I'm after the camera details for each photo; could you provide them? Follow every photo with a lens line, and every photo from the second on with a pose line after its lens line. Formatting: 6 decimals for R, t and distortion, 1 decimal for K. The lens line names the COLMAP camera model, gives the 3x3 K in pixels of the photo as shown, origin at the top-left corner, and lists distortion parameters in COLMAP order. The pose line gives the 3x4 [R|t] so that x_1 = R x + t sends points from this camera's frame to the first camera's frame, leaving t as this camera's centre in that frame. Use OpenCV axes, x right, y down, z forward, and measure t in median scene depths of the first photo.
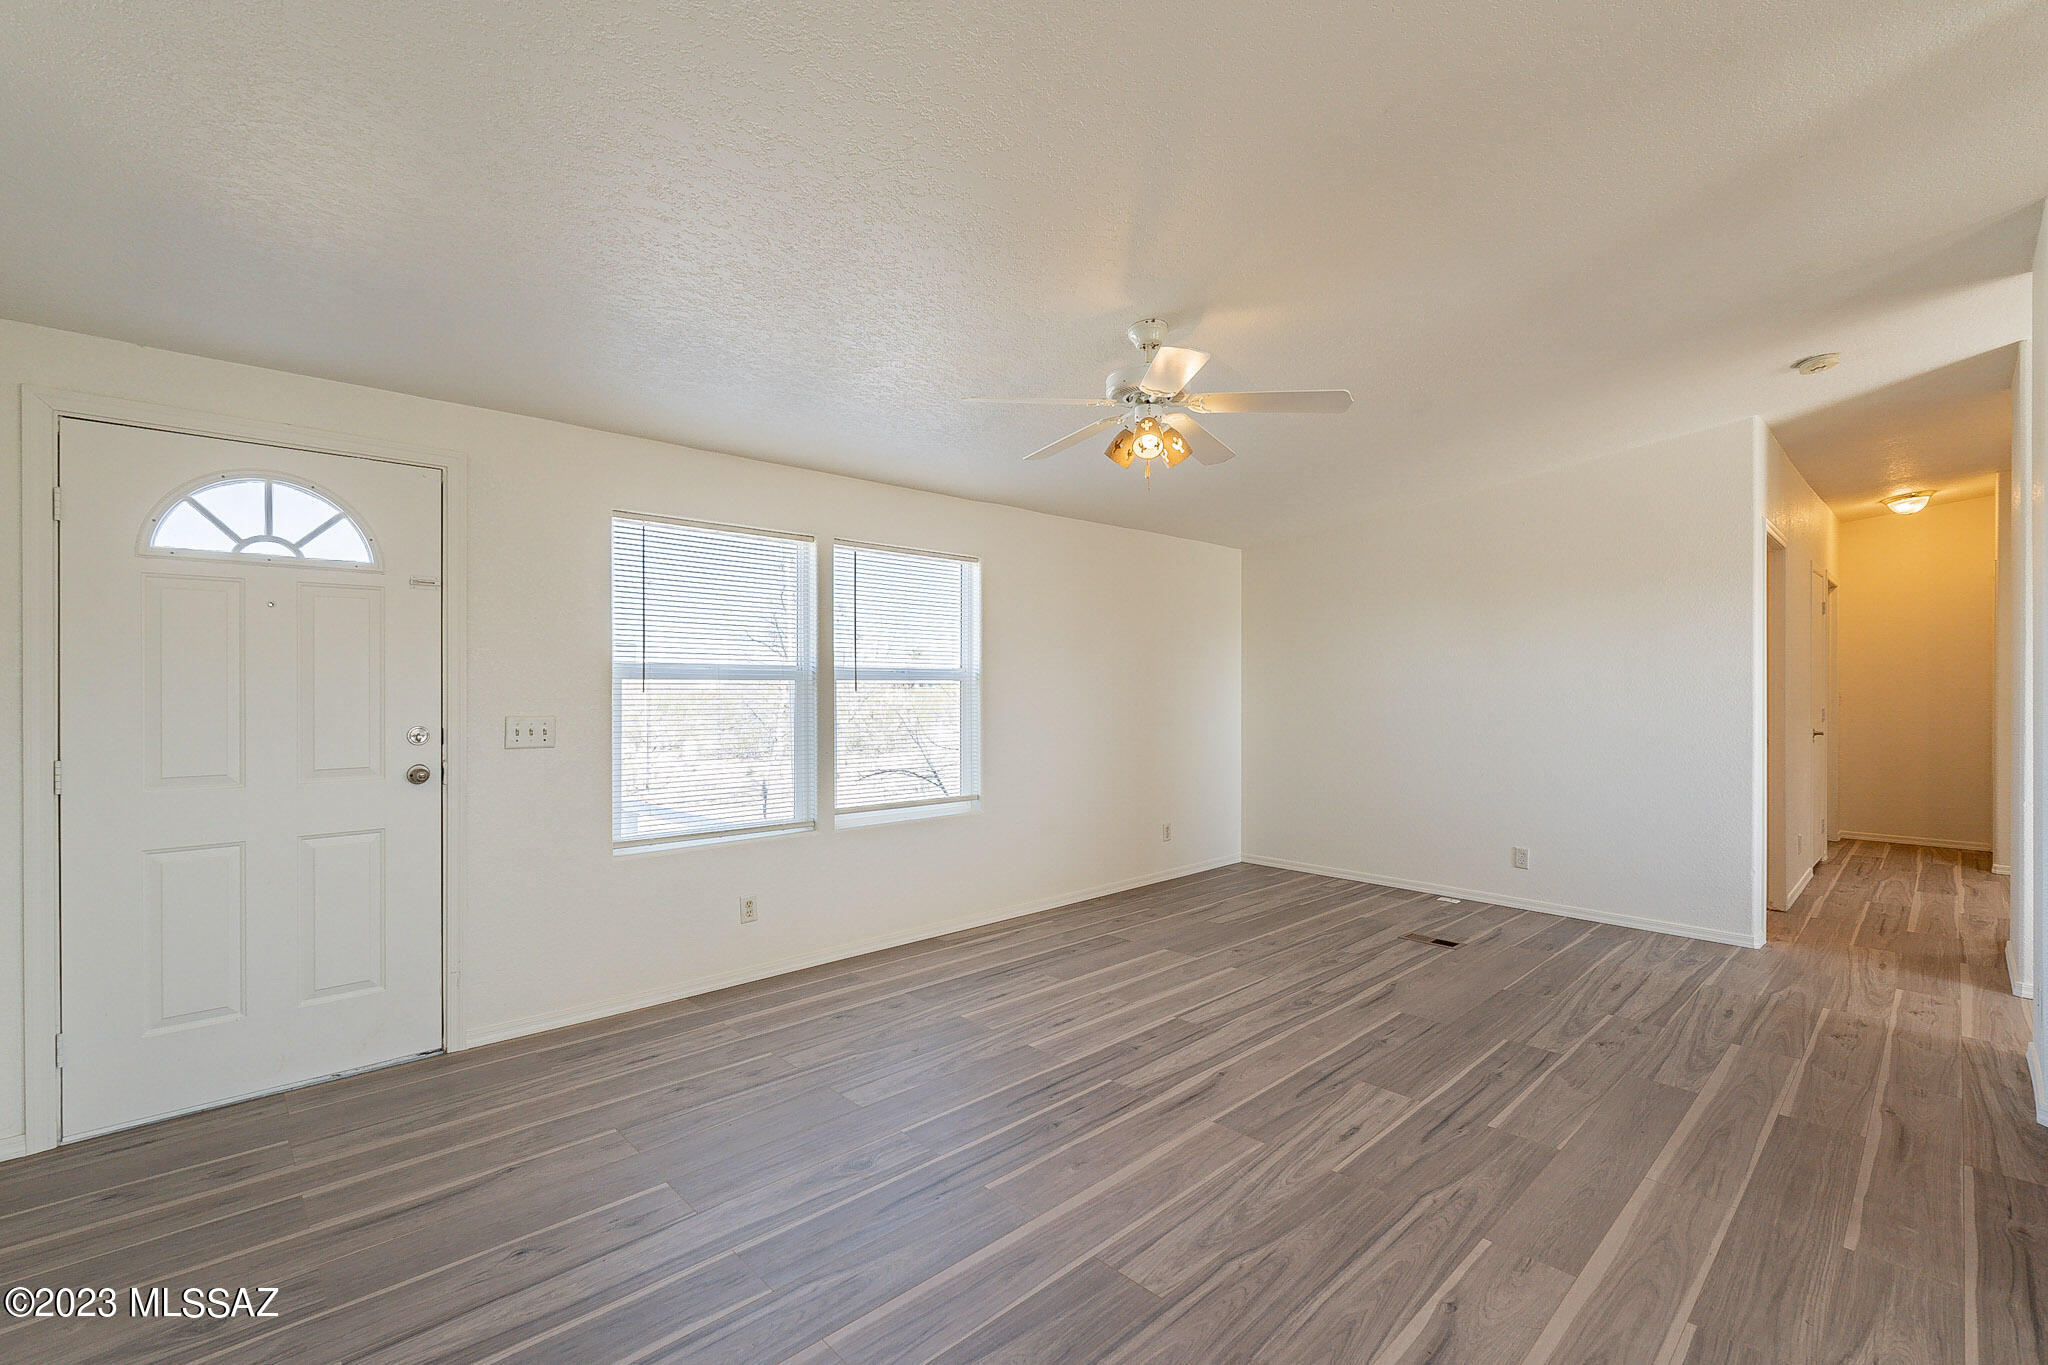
lens RADIAL K [[895.6, 0, 1020.0], [0, 895.6, 688.2], [0, 0, 1]] dist [-0.003764, -0.000218]
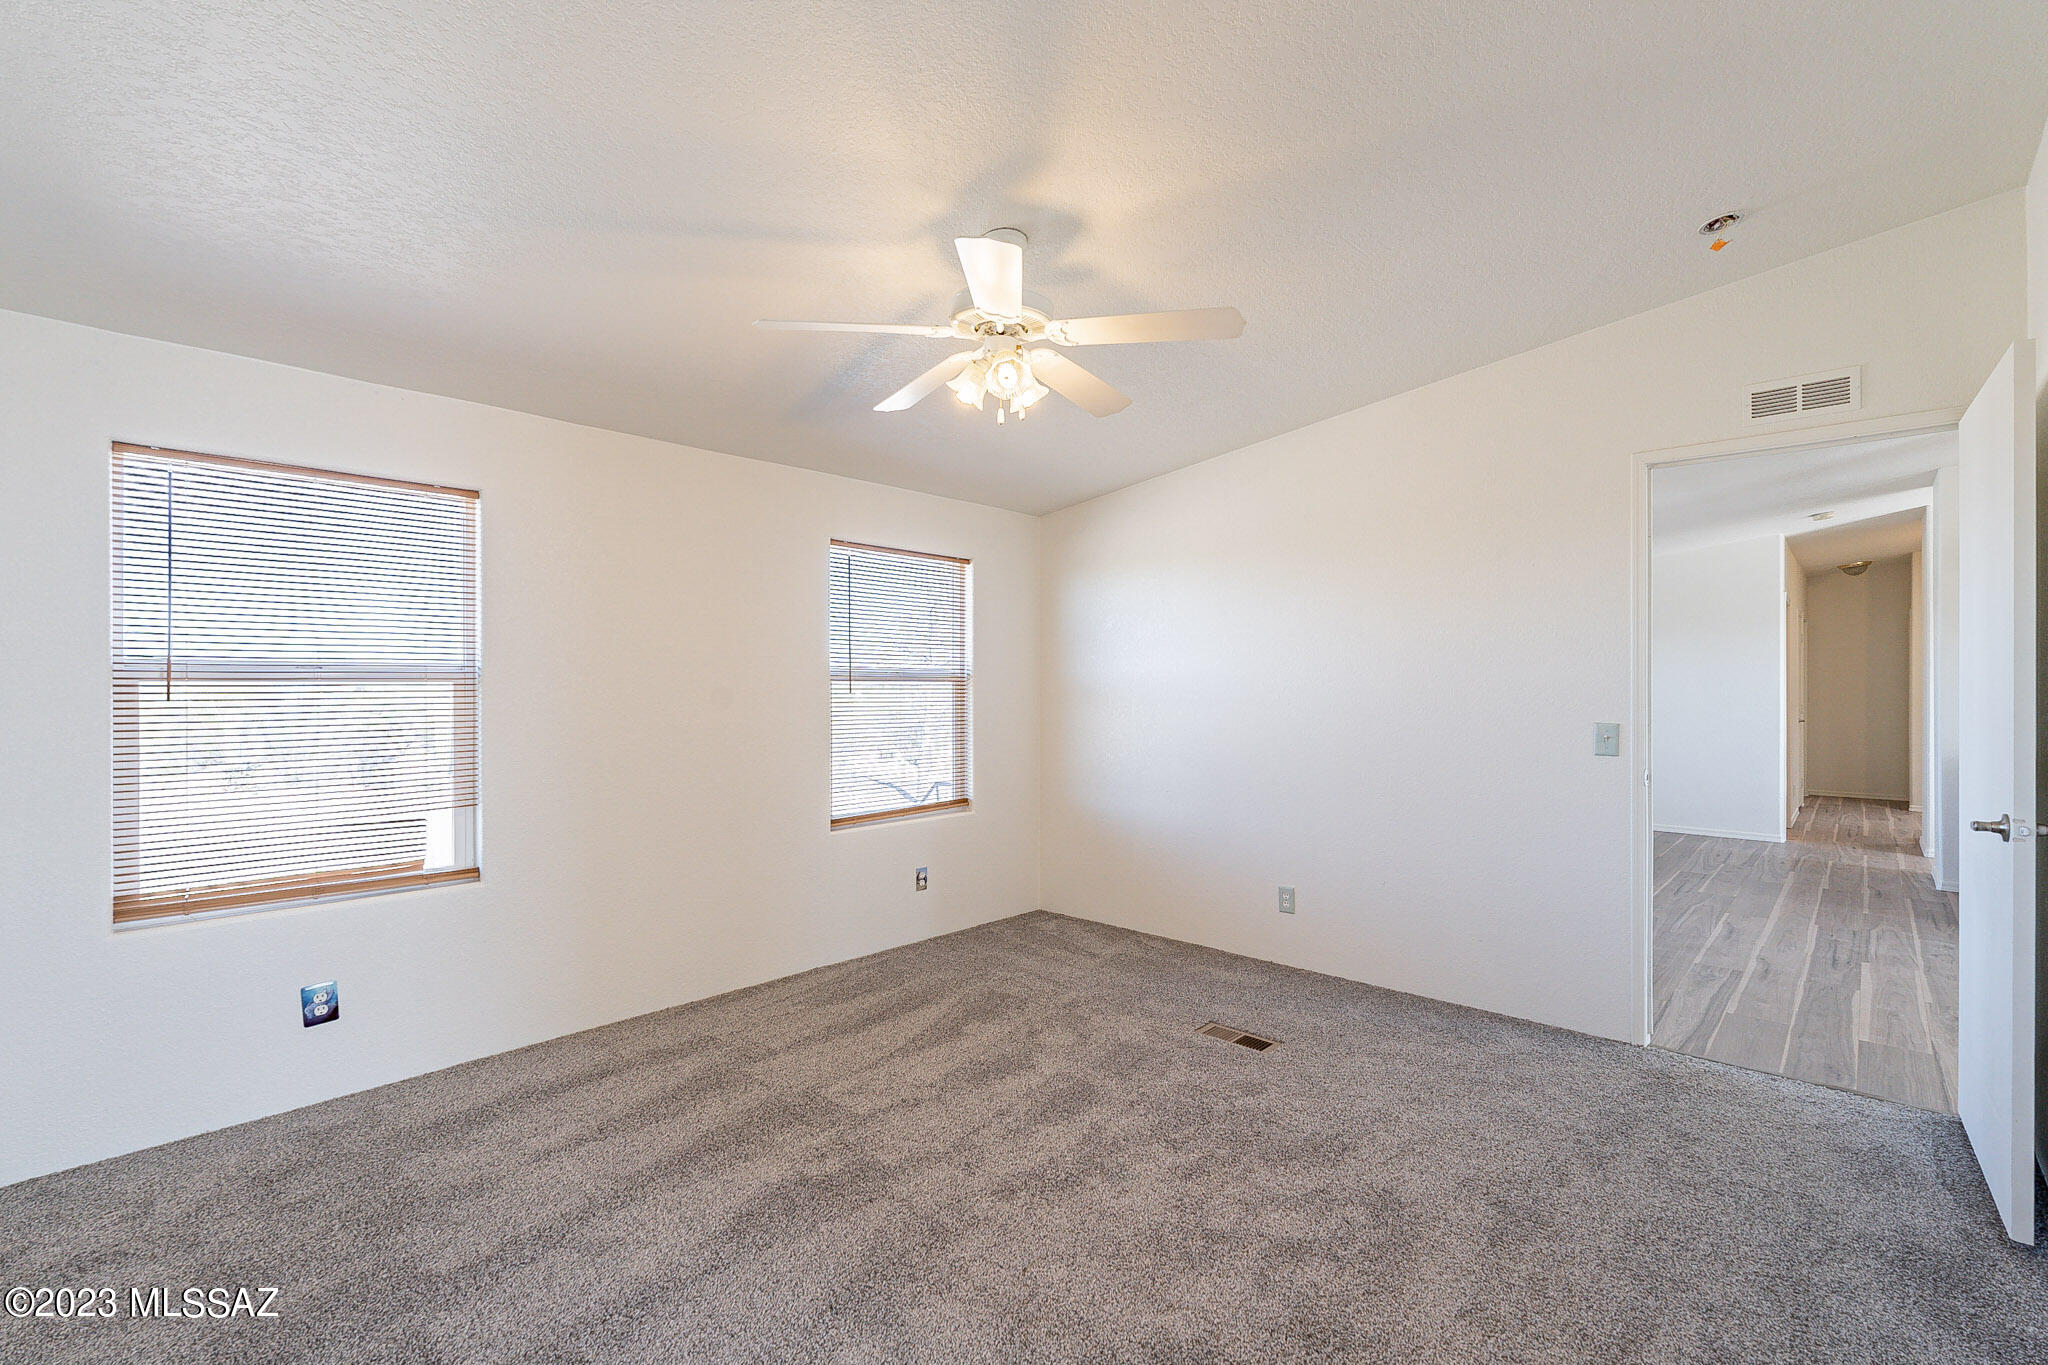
lens RADIAL K [[895.6, 0, 1020.0], [0, 895.6, 688.2], [0, 0, 1]] dist [-0.003764, -0.000218]
pose [[0.998673, 0.001586, 0.051485, -0.980365], [-0.001500, 0.999997, -0.001693, 0.000019], [-0.051487, 0.001614, 0.998672, -0.862027]]
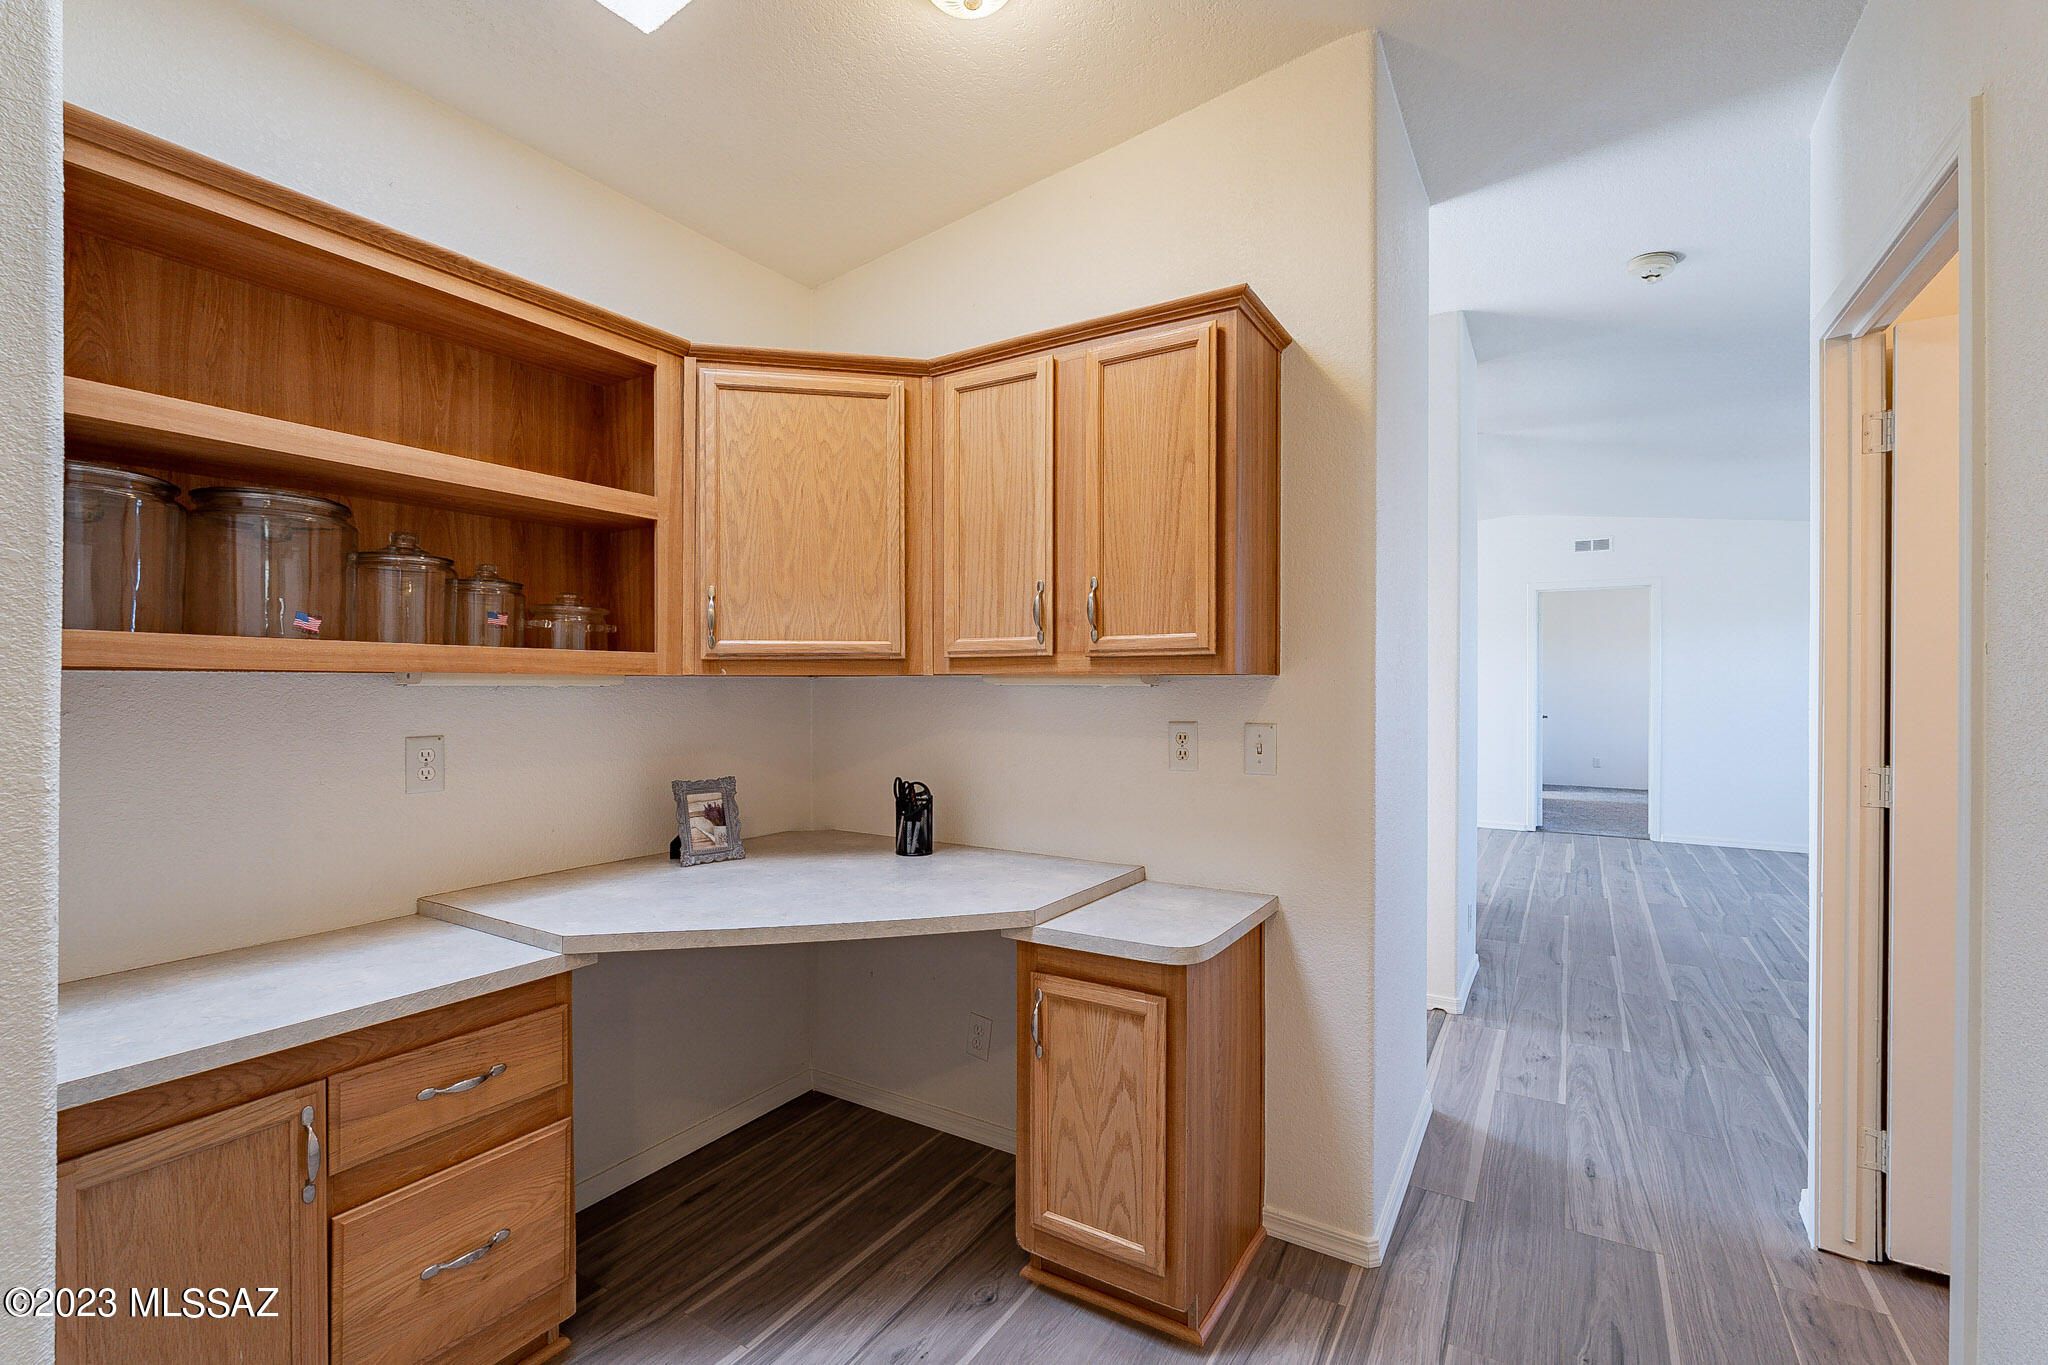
lens RADIAL K [[905.7, 0, 1023.4], [0, 905.7, 678.0], [0, 0, 1]] dist [-0.002224, 0.000114]
pose [[-0.965283, -0.007317, -0.261105, 1.850861], [-0.008084, 0.999966, 0.001864, -0.004470], [0.261082, 0.003910, -0.965309, 1.840248]]
